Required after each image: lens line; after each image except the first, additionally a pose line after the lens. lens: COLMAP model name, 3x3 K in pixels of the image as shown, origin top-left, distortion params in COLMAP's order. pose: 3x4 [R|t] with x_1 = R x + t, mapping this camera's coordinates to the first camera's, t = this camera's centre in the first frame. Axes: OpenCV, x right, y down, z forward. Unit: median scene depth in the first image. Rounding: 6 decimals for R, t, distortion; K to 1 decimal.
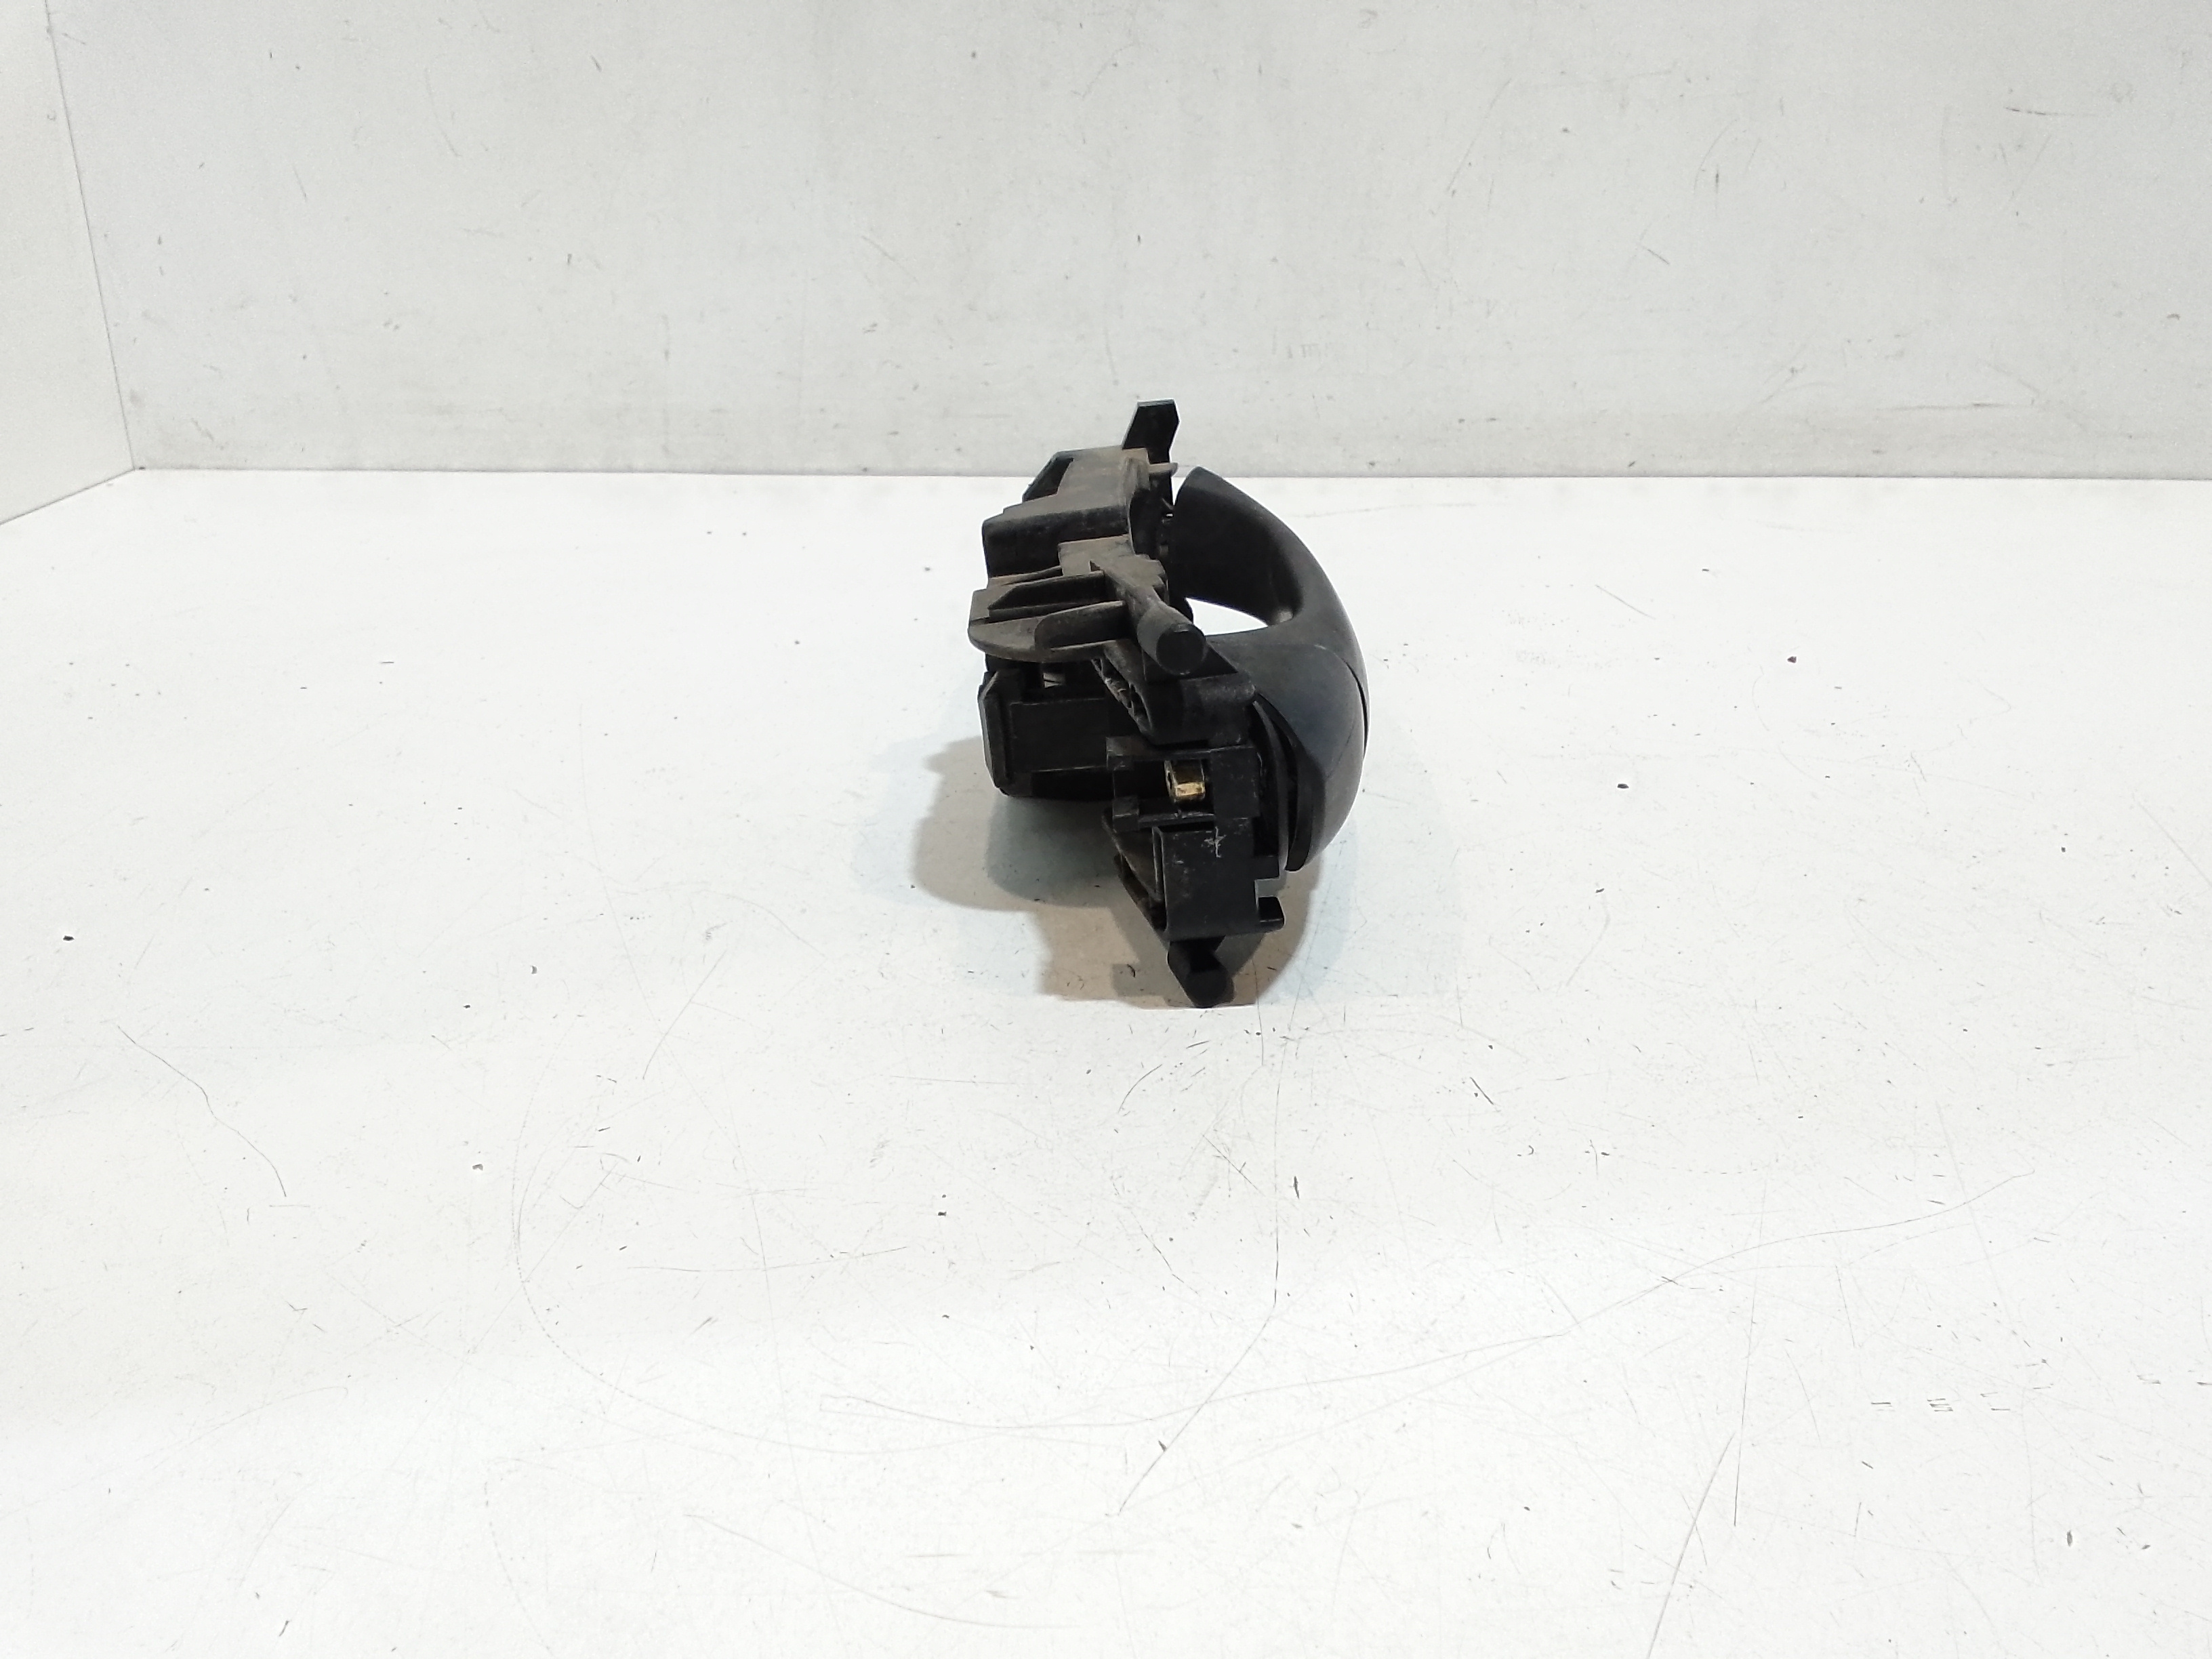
lens RADIAL K [[1695.9, 0, 1107.3], [0, 1695.9, 821.9], [0, 0, 1]] dist [0.070973, -0.110635]
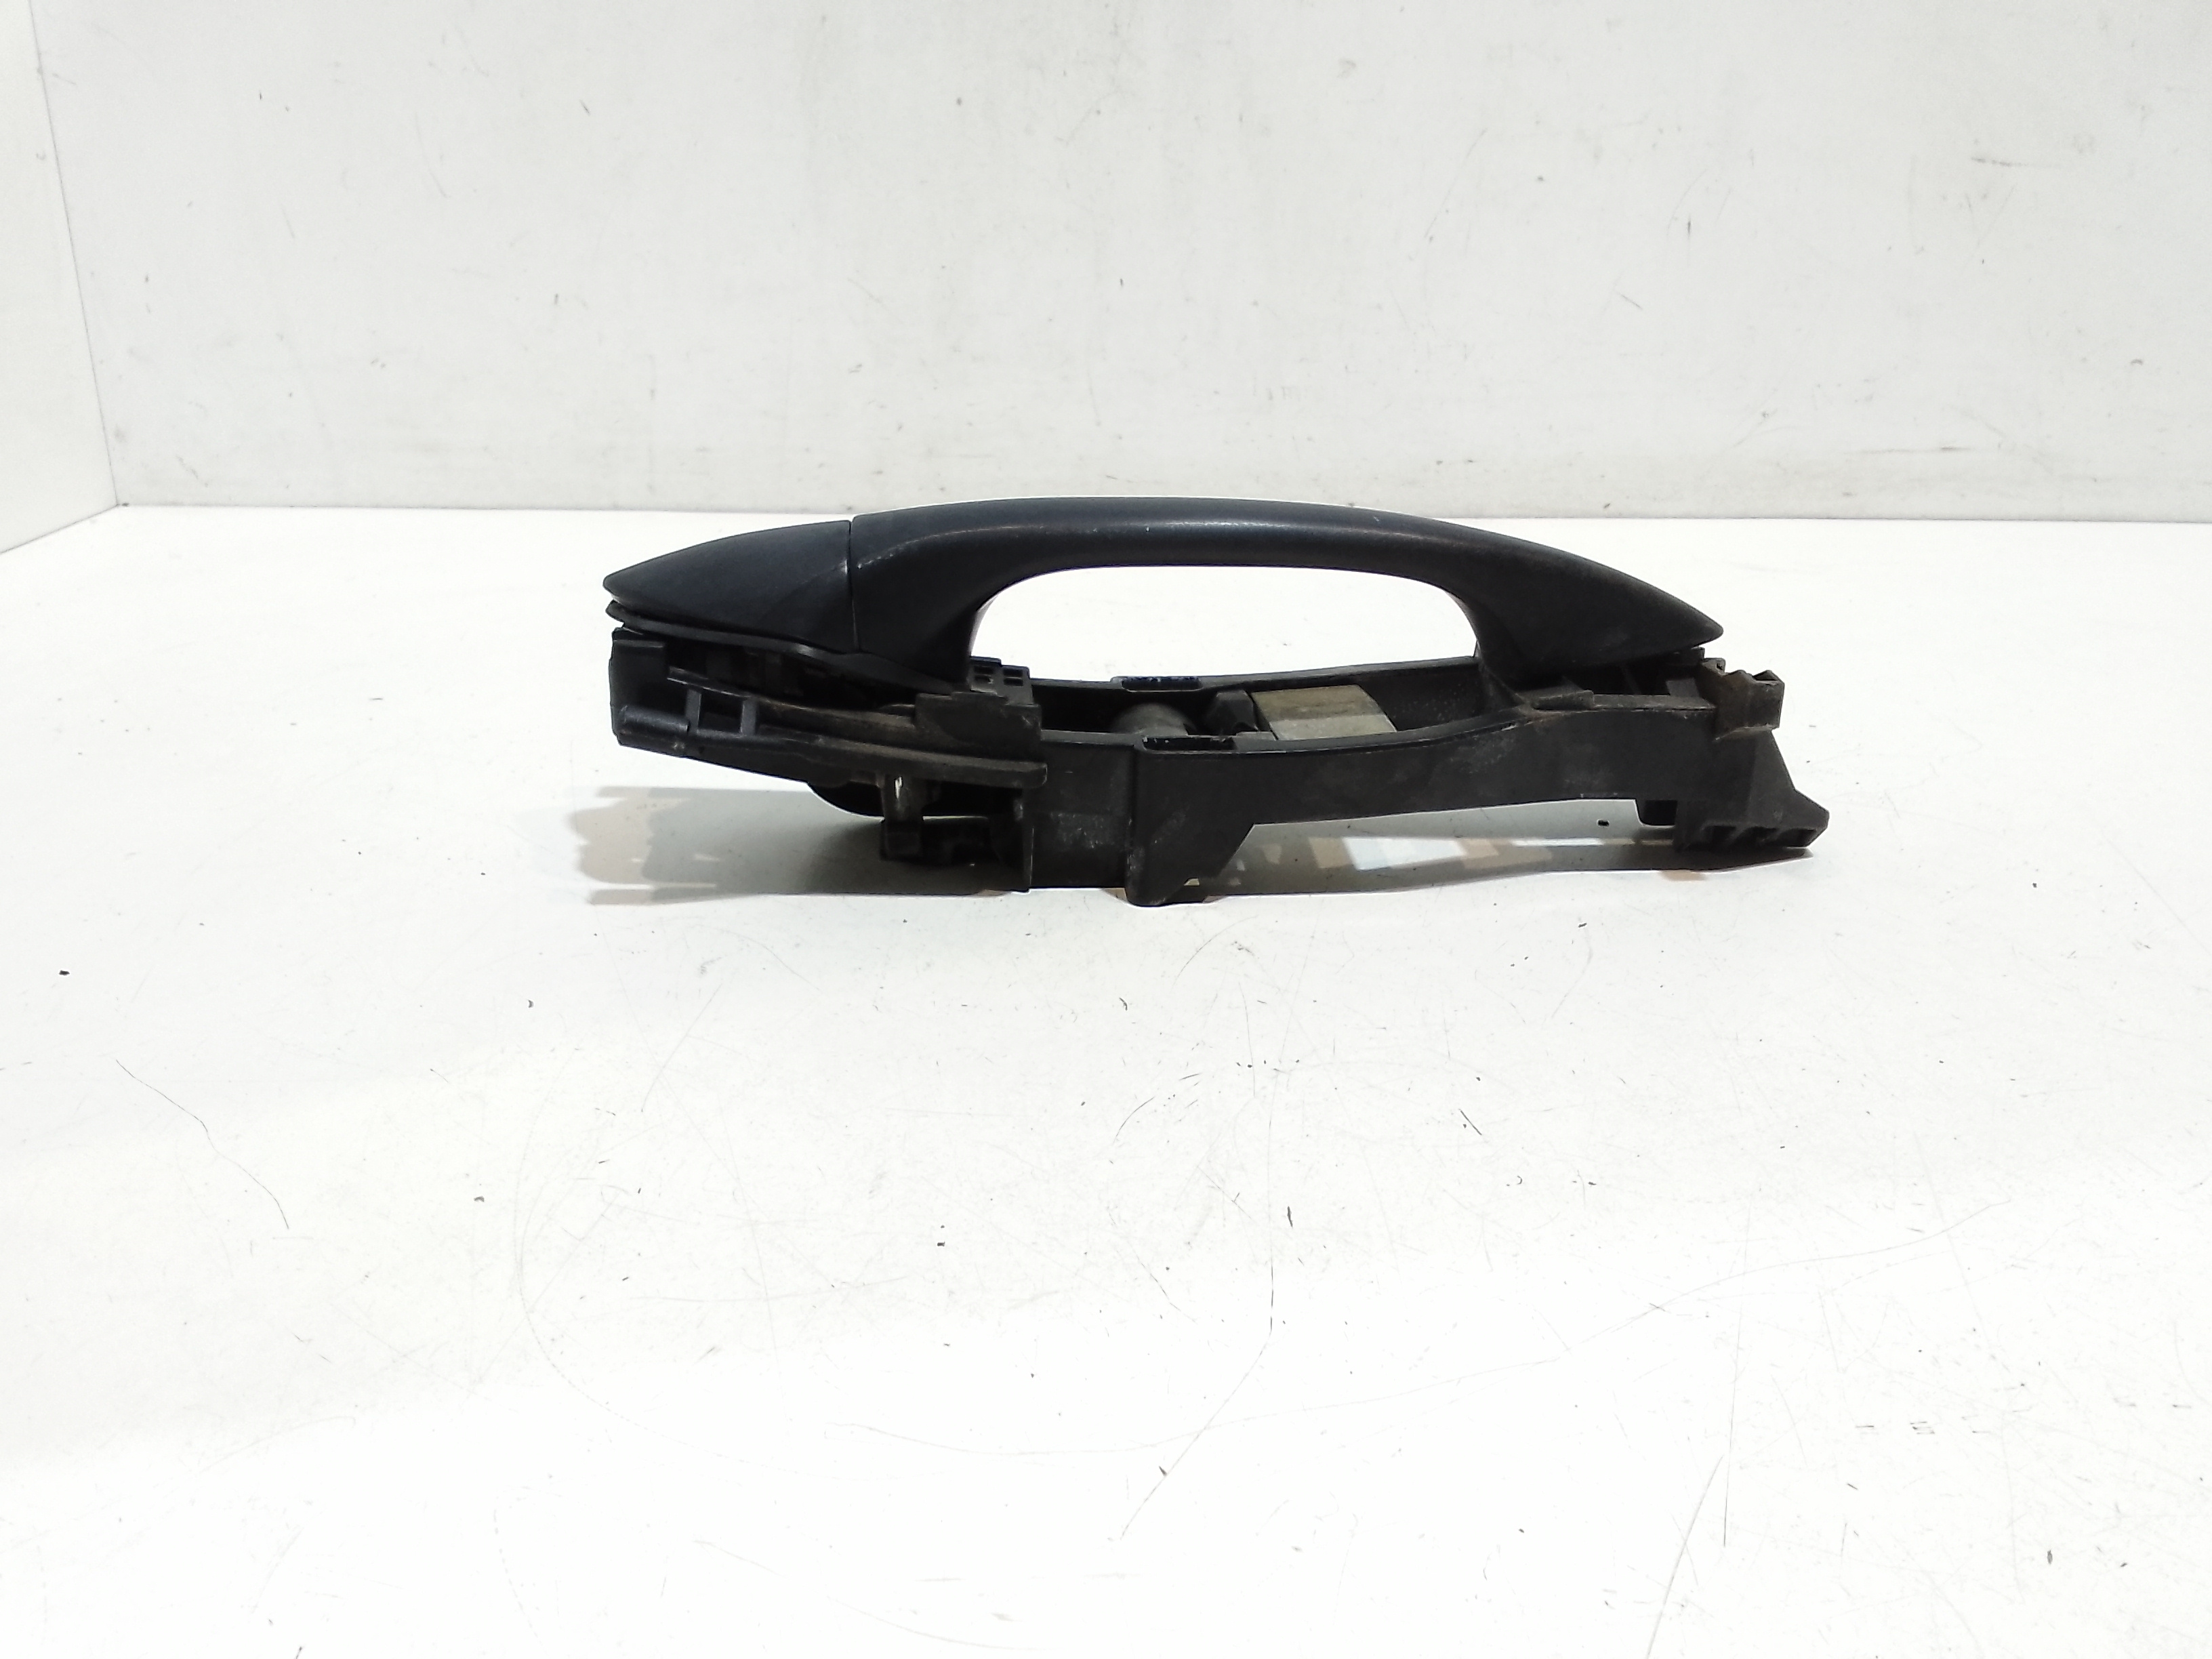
lens RADIAL K [[1695.4, 0, 1106.0], [0, 1695.4, 829.5], [0, 0, 1]] dist [0.072784, -0.116490]
pose [[0.999901, 0.000648, 0.014057, -0.012211], [-0.000407, 0.999853, -0.017151, 0.000959], [-0.014066, 0.017143, 0.999754, -0.016338]]
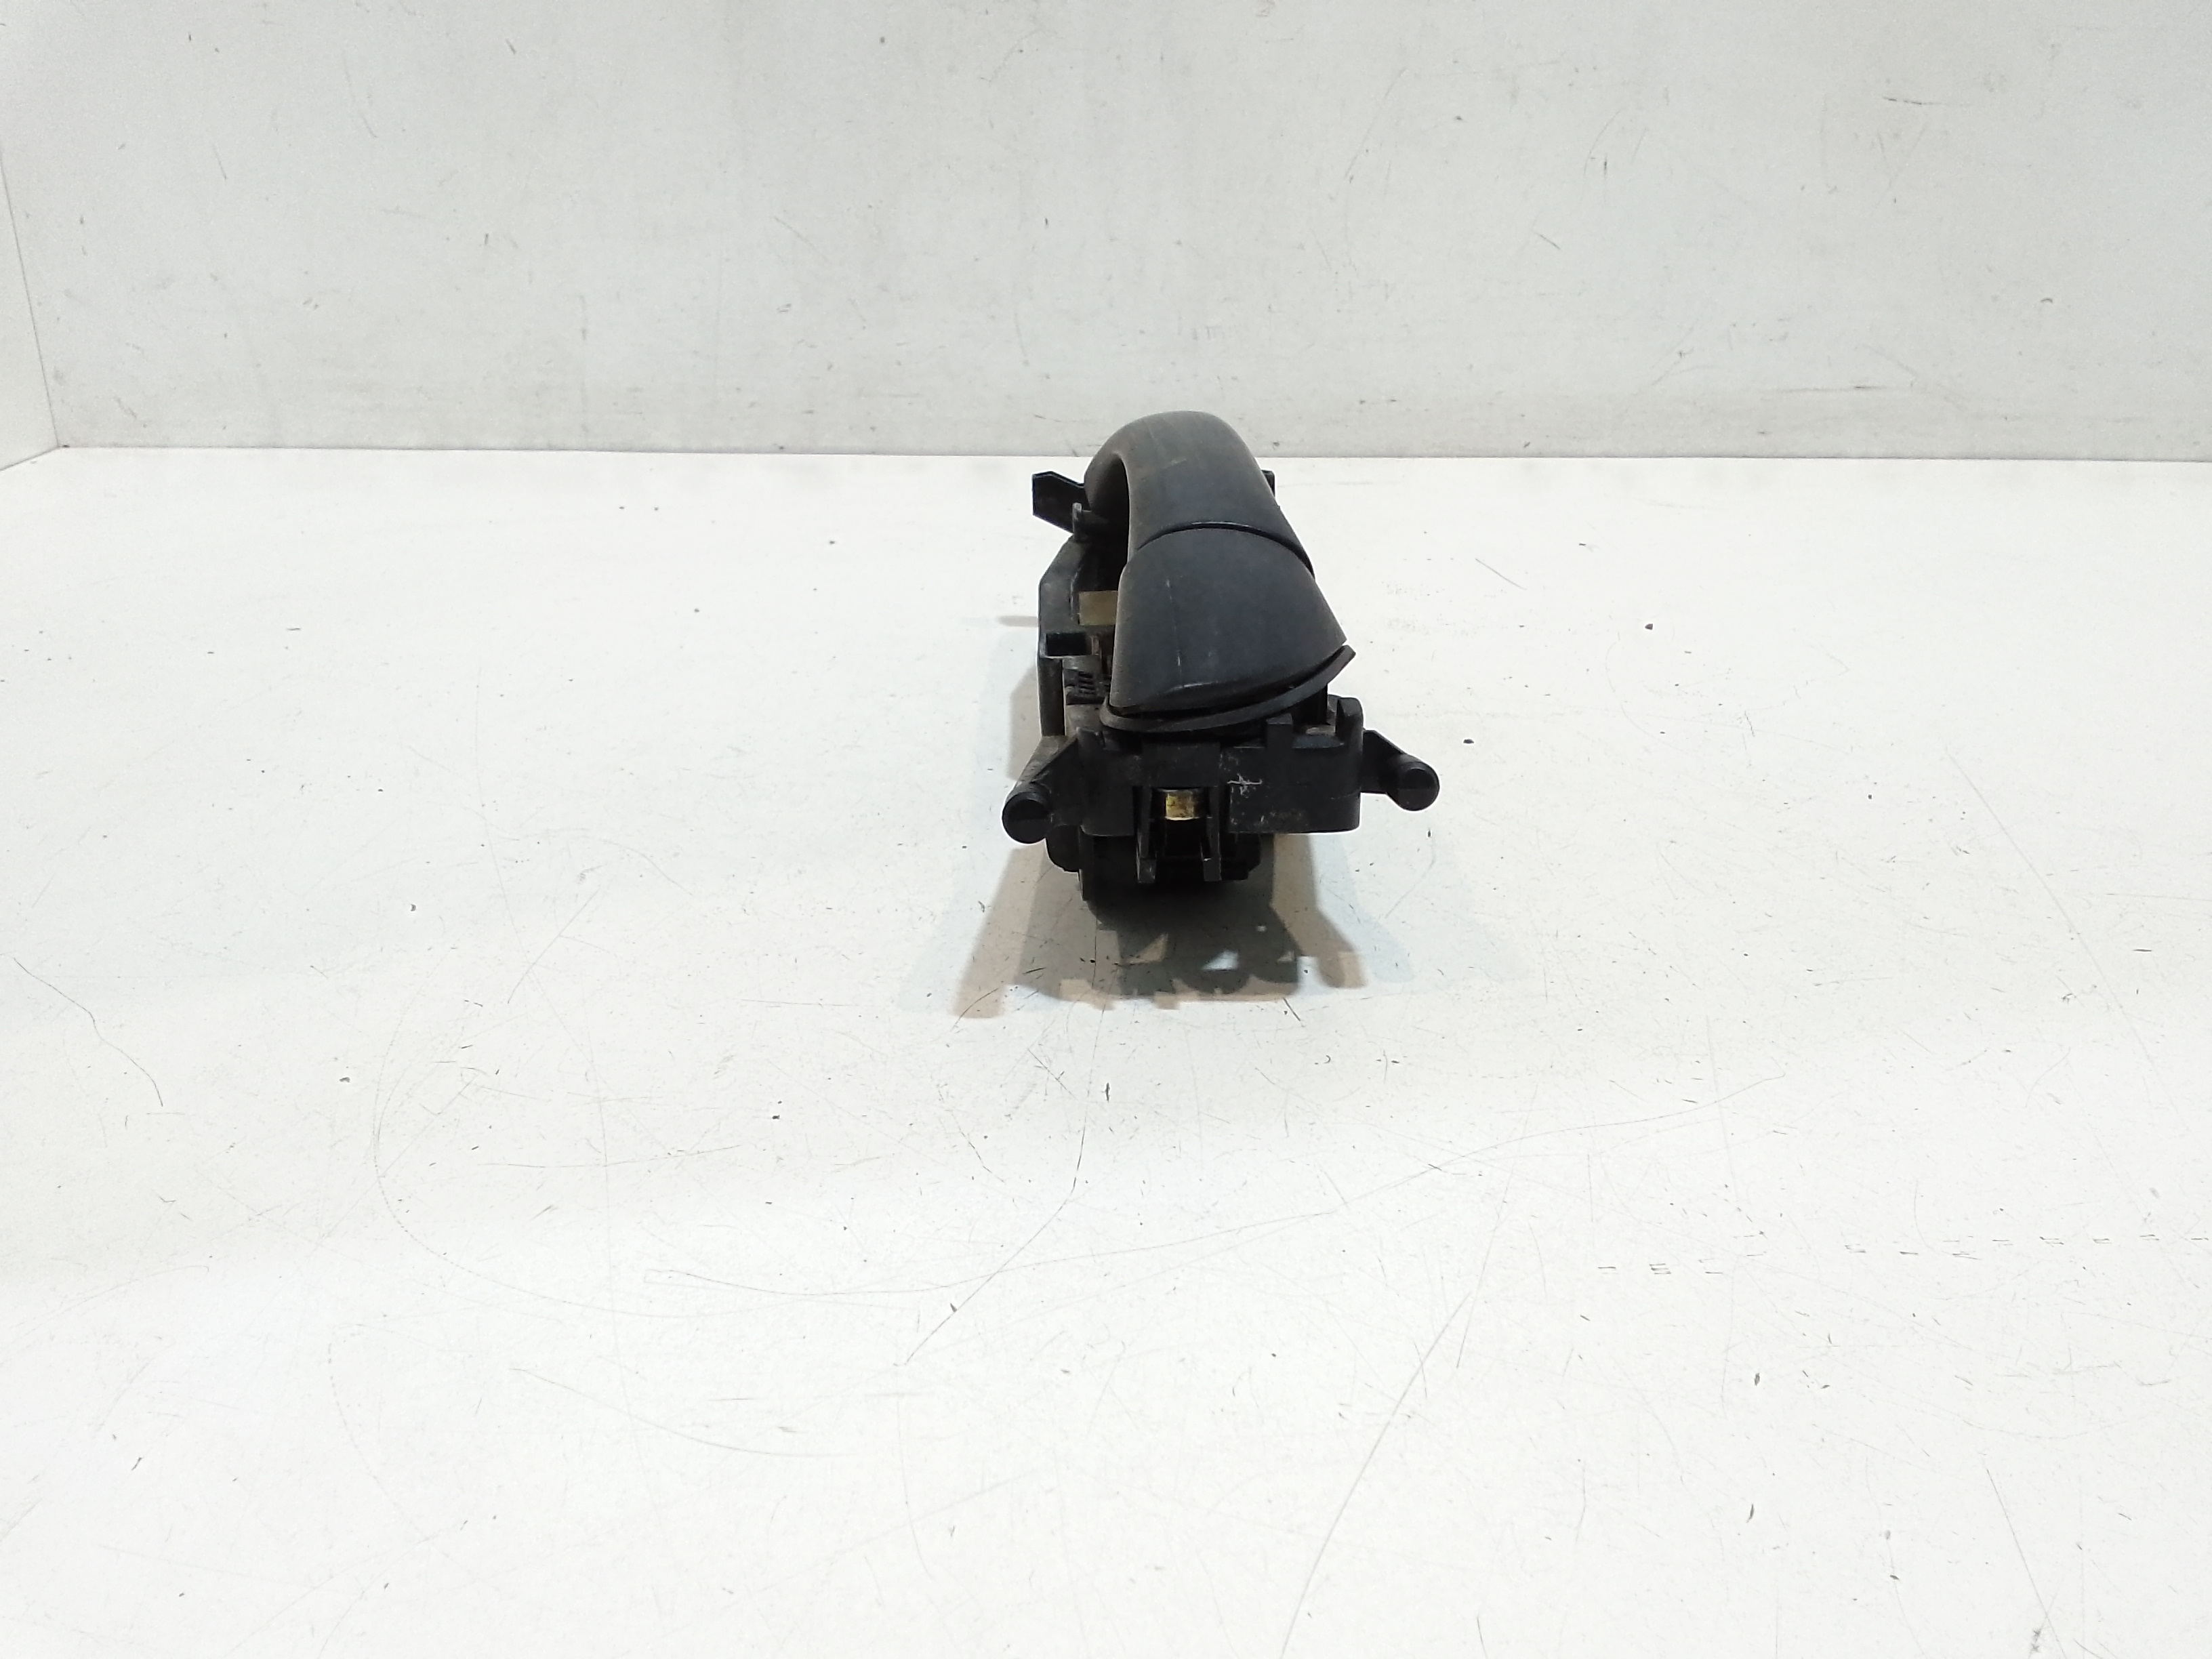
lens RADIAL K [[1691.5, 0, 1105.7], [0, 1691.5, 836.4], [0, 0, 1]] dist [0.071407, -0.114256]
pose [[0.999765, -0.003396, 0.021413, 0.082412], [0.003095, 0.999896, 0.014074, 0.034060], [-0.021459, -0.014005, 0.999672, -0.074555]]
